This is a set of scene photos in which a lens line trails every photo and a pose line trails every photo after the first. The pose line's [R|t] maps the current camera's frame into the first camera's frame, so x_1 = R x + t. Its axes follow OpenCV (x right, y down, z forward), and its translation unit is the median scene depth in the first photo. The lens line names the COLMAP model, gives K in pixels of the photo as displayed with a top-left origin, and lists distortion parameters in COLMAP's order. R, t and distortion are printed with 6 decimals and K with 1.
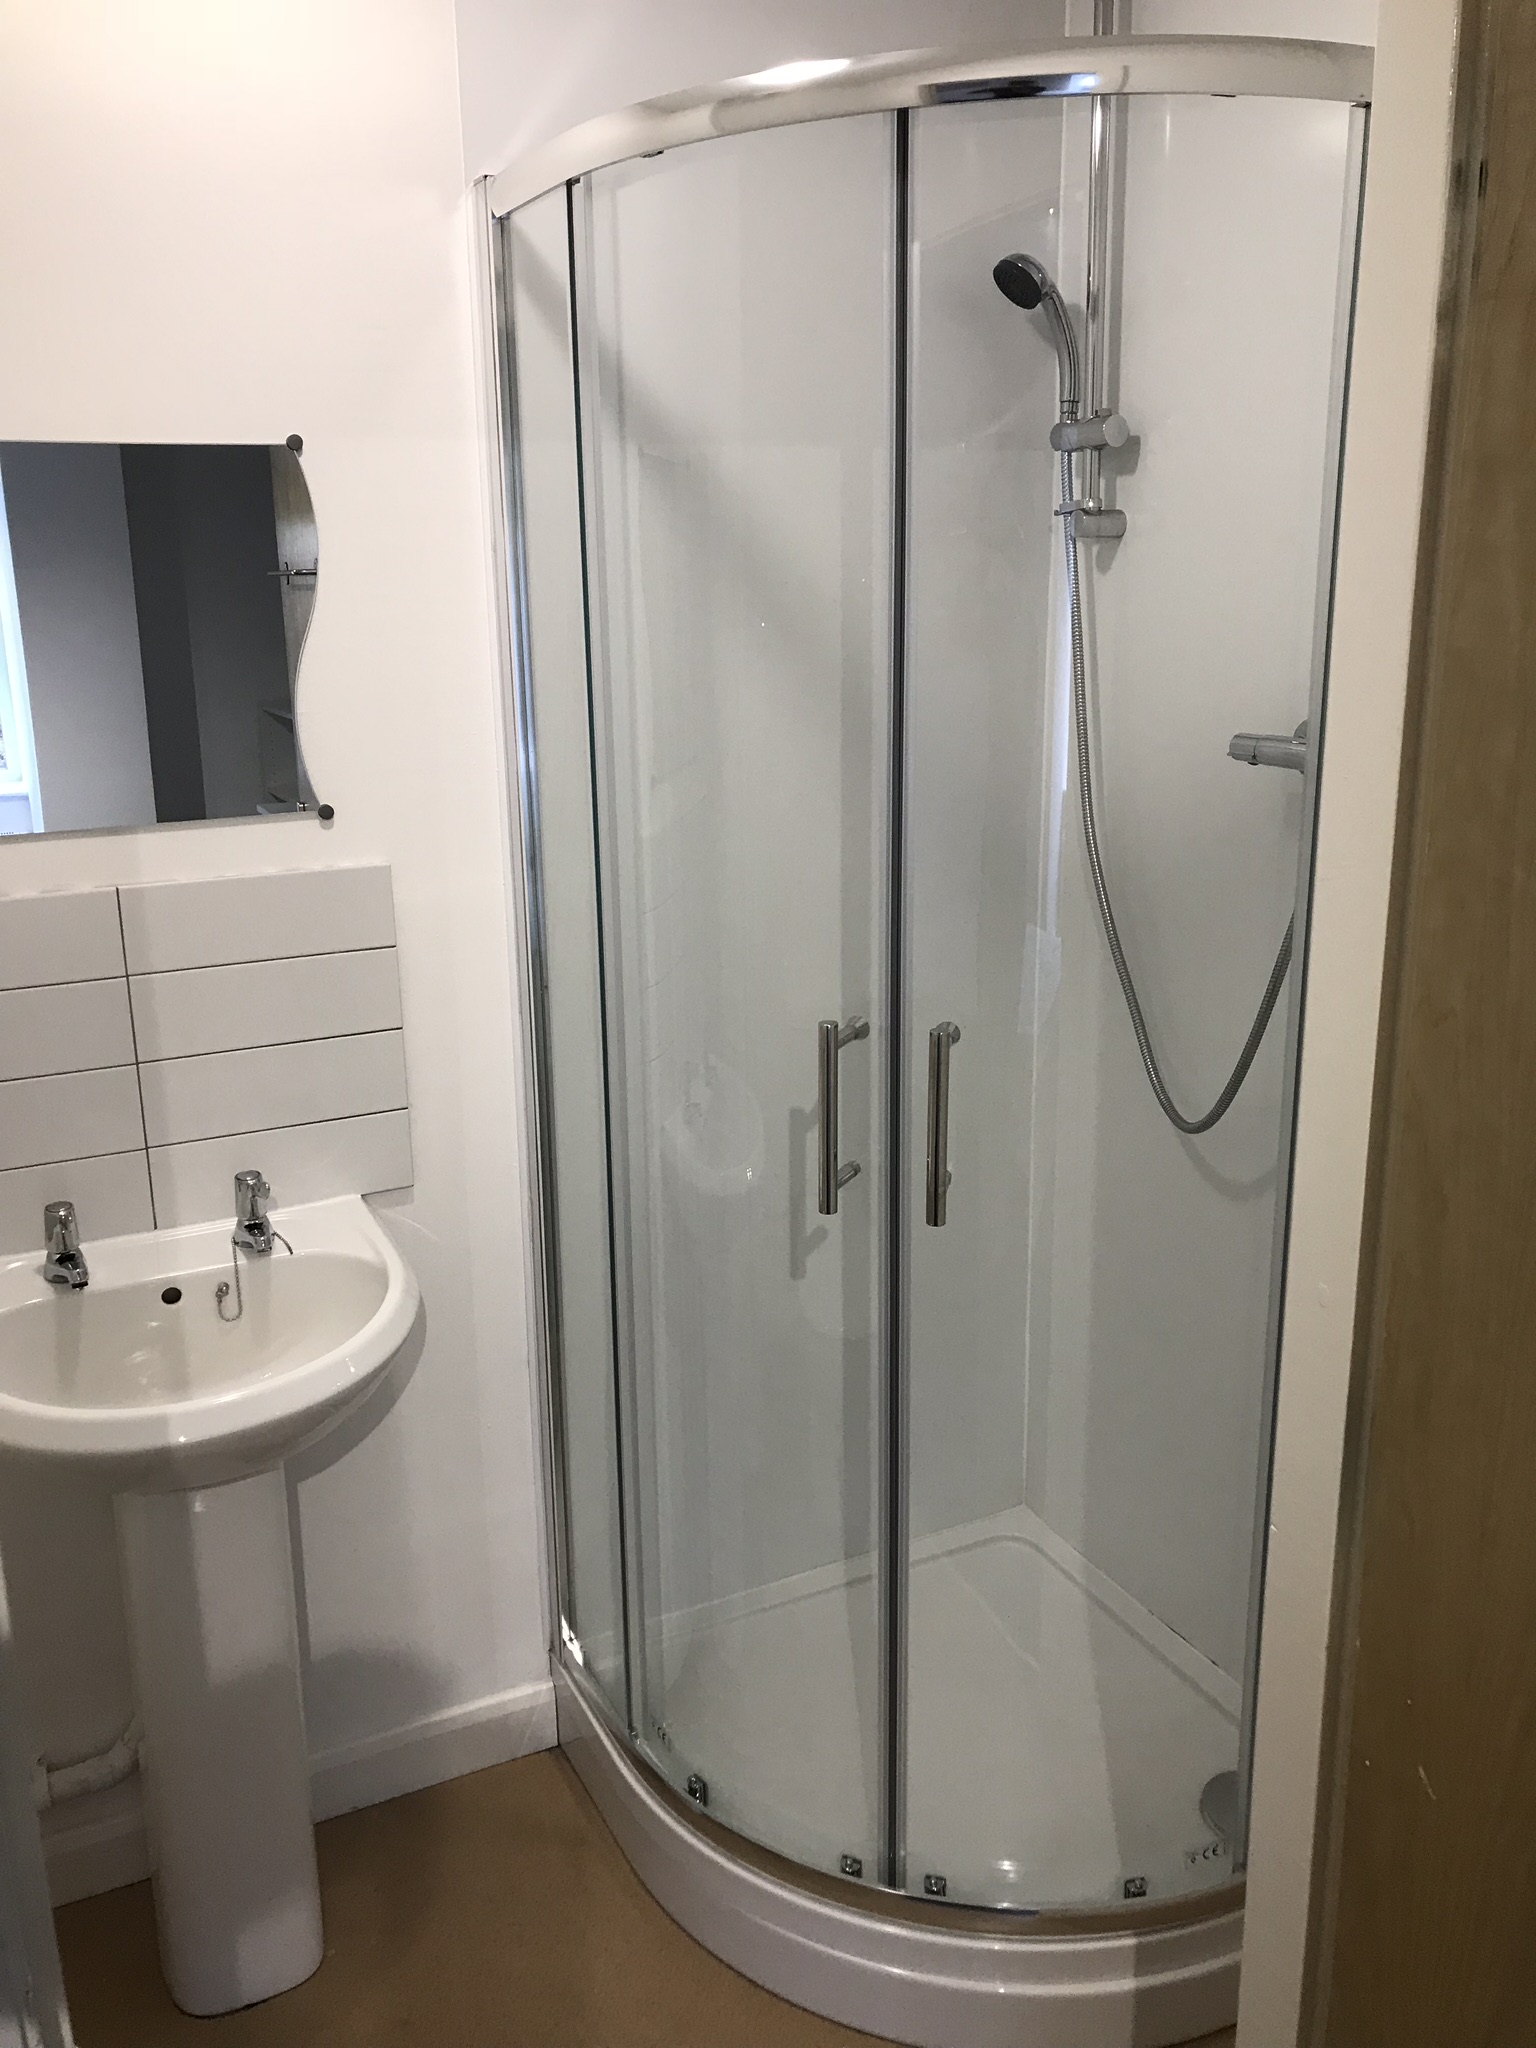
lens RADIAL K [[1695.8, 0, 768.0], [0, 1695.8, 1024.0], [0, 0, 1]] dist [0.000382, -0.014476]
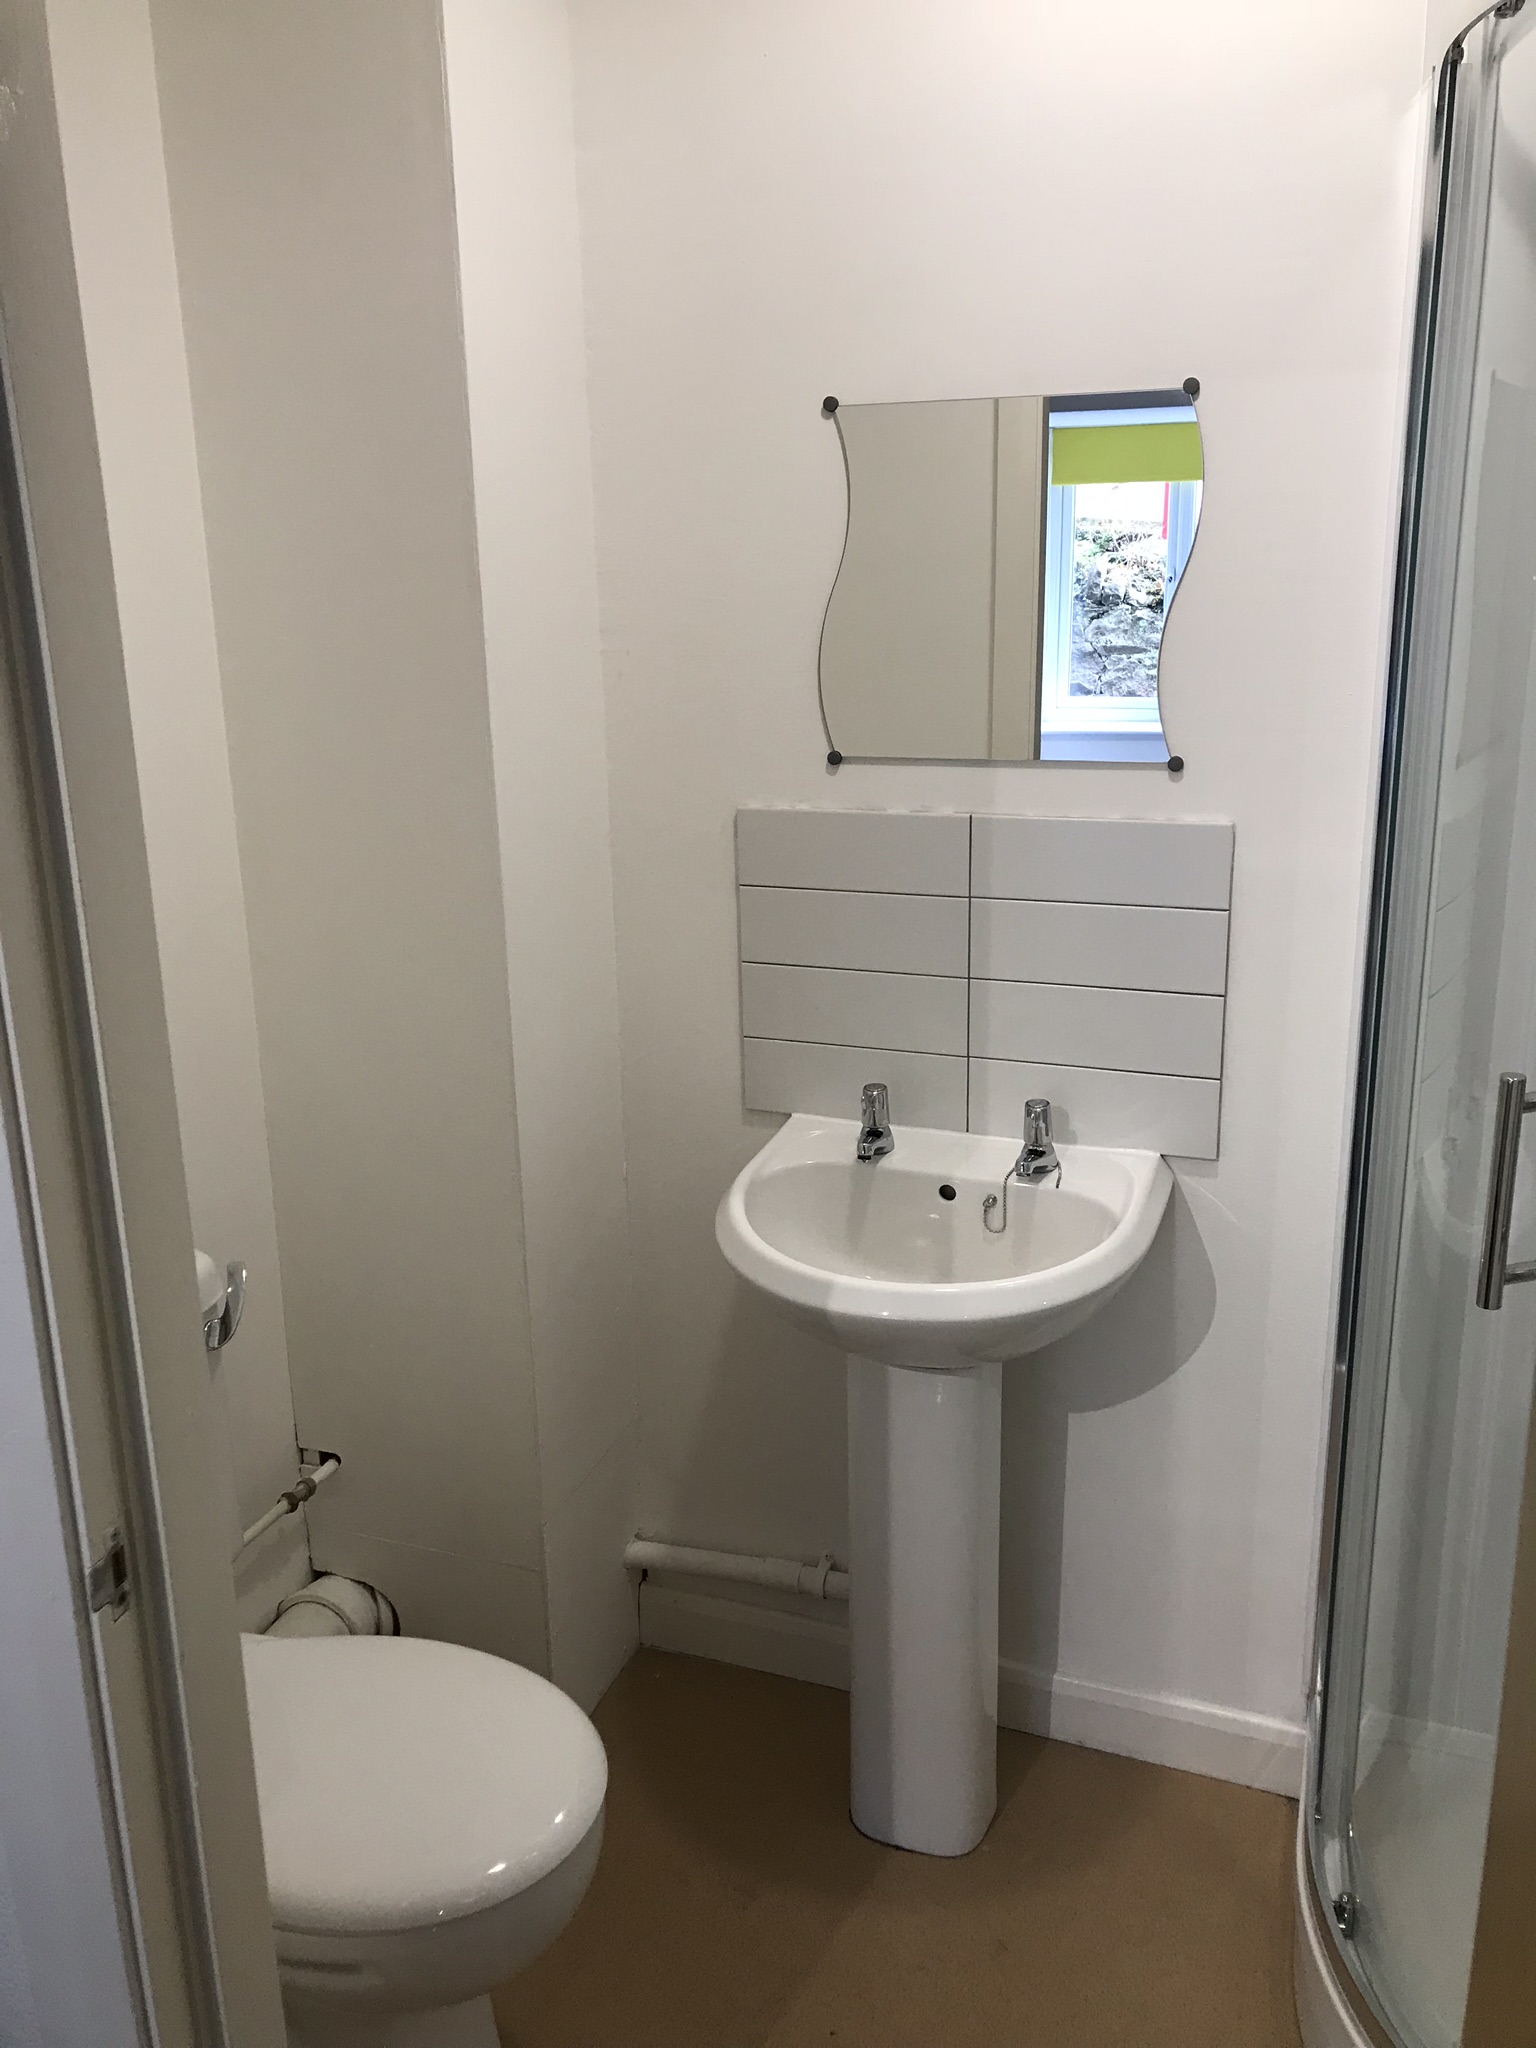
lens RADIAL K [[1695.8, 0, 768.0], [0, 1695.8, 1024.0], [0, 0, 1]] dist [0.000382, -0.014476]
pose [[0.645156, 0.201370, -0.737037, 0.349385], [-0.178536, 0.977671, 0.110836, -0.045161], [0.742899, 0.060081, 0.666702, 0.179367]]
